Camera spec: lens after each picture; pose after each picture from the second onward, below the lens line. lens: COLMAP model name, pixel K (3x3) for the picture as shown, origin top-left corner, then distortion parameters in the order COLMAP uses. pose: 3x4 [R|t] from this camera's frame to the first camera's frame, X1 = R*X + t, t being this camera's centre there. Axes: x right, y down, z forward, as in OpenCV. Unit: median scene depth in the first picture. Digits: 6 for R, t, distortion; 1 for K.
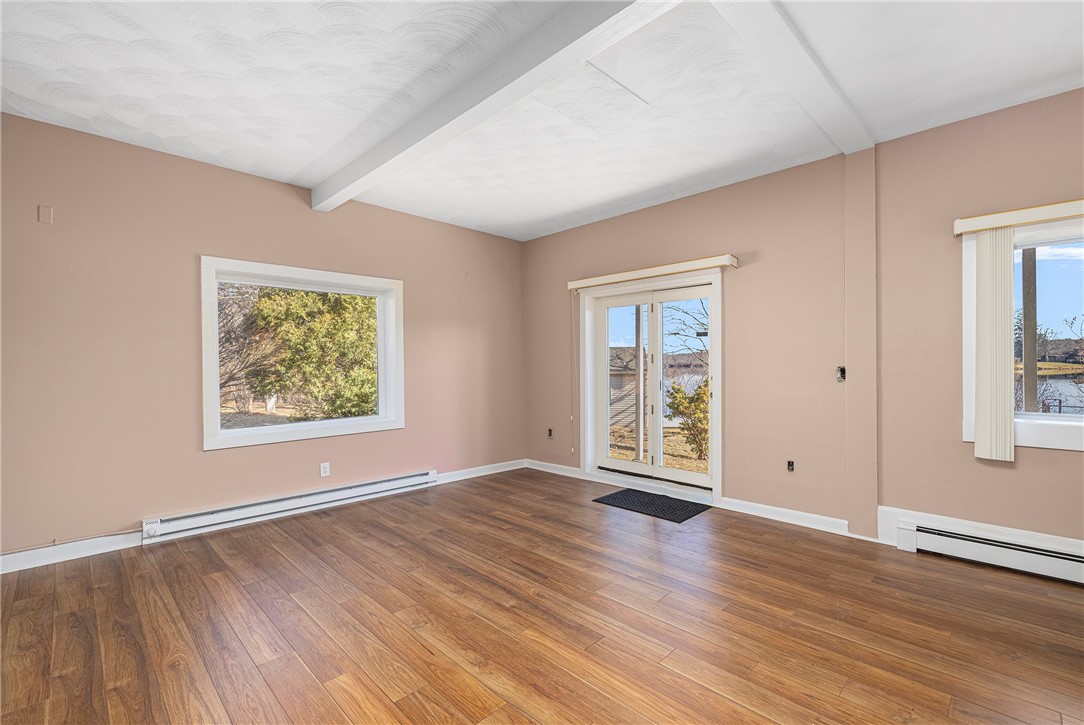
lens RADIAL K [[487.1, 0, 533.3], [0, 487.1, 372.8], [0, 0, 1]] dist [0.000258, 0.000293]
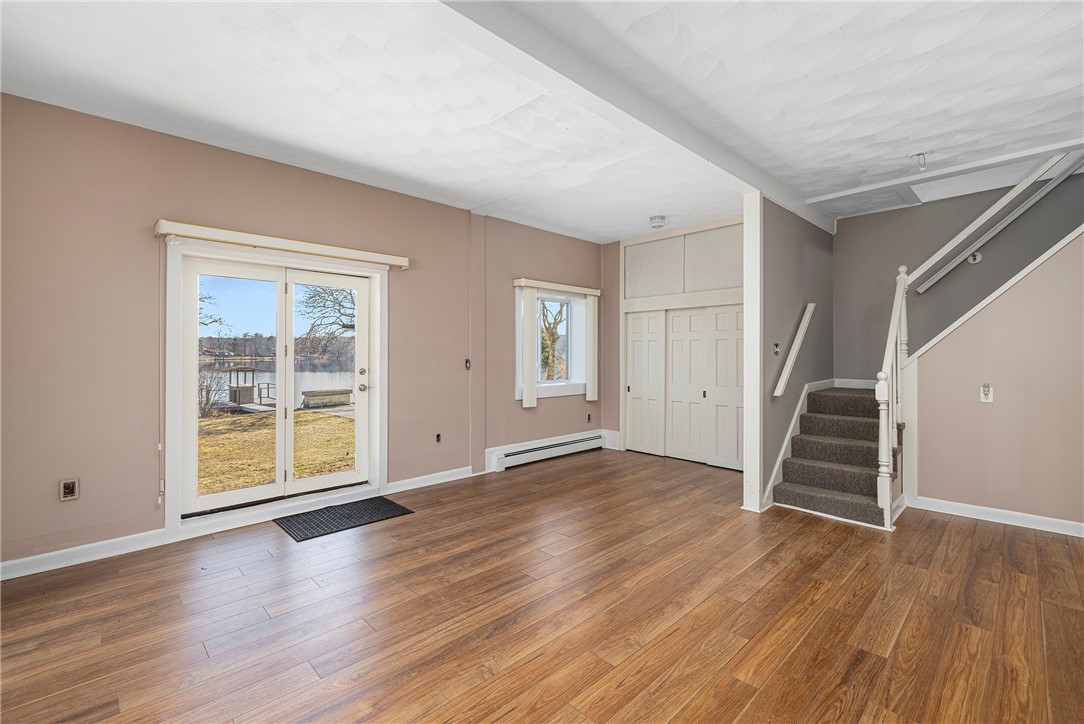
lens RADIAL K [[479.7, 0, 541.9], [0, 479.7, 352.4], [0, 0, 1]] dist [0.000363, 0.000184]
pose [[-0.018223, 0.011540, 0.999767, -0.866553], [0.015803, 0.999812, -0.011252, -0.014663], [-0.999709, 0.015595, -0.018402, 0.900672]]
